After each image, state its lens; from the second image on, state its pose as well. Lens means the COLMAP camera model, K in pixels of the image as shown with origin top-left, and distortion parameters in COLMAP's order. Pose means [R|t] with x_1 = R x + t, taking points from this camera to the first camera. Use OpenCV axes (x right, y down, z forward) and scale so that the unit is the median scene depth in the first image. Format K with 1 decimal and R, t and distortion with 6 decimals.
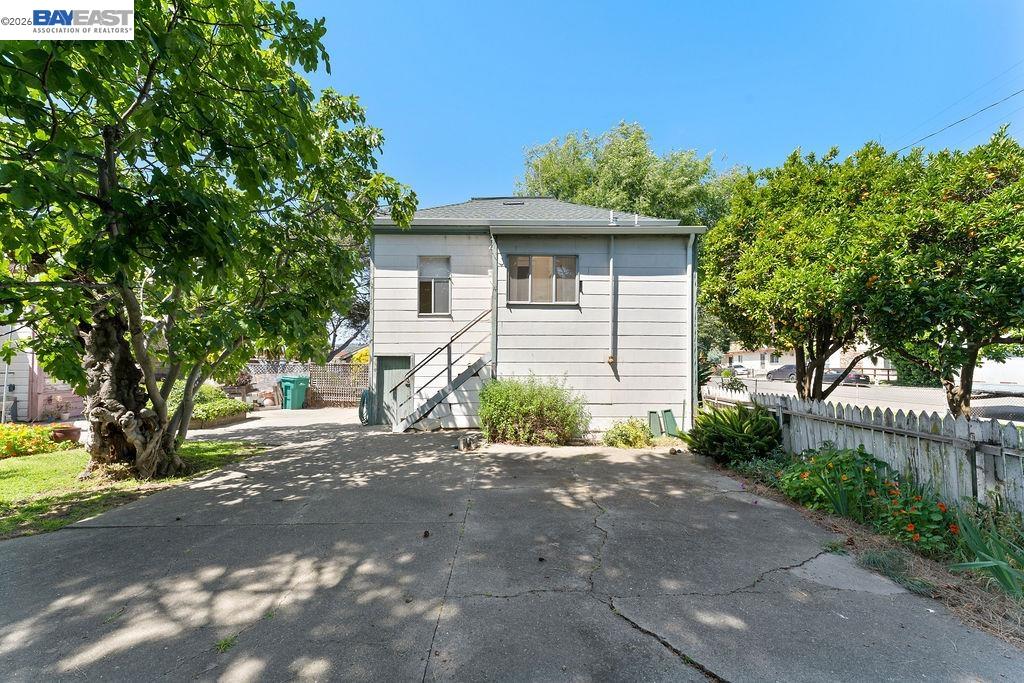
lens RADIAL K [[415.4, 0, 498.9], [0, 415.4, 349.4], [0, 0, 1]] dist [-0.004477, 0.002129]
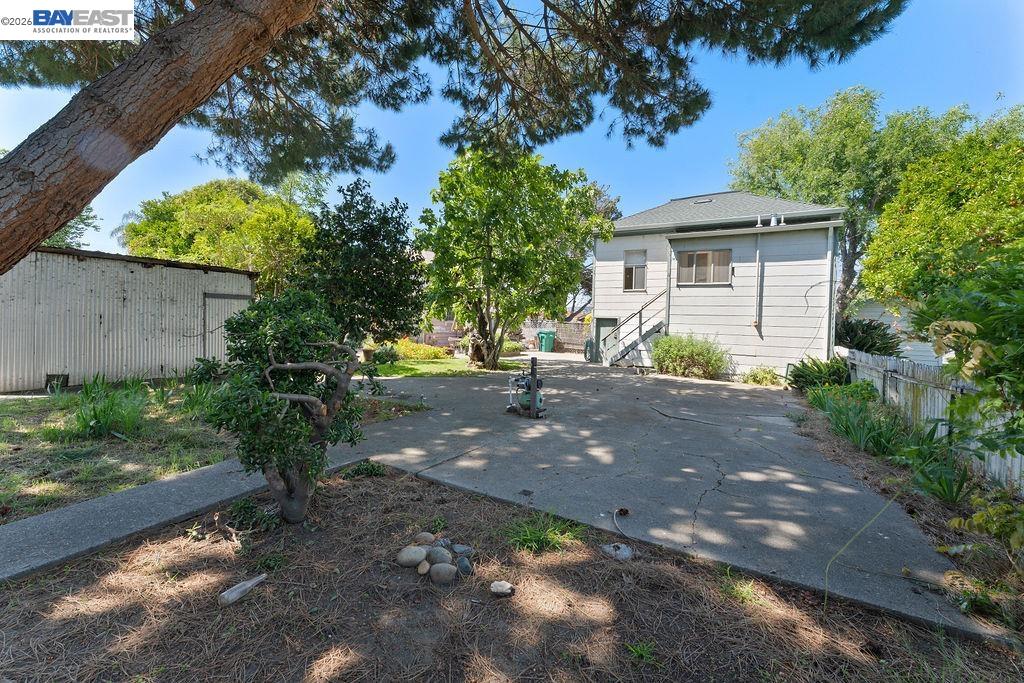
lens RADIAL K [[415.4, 0, 512.7], [0, 415.4, 333.1], [0, 0, 1]] dist [-0.004477, 0.002129]
pose [[0.860476, 0.037994, -0.508073, 0.252731], [-0.011832, 0.998437, 0.054624, -0.009193], [0.509354, -0.040991, 0.859580, -0.543646]]
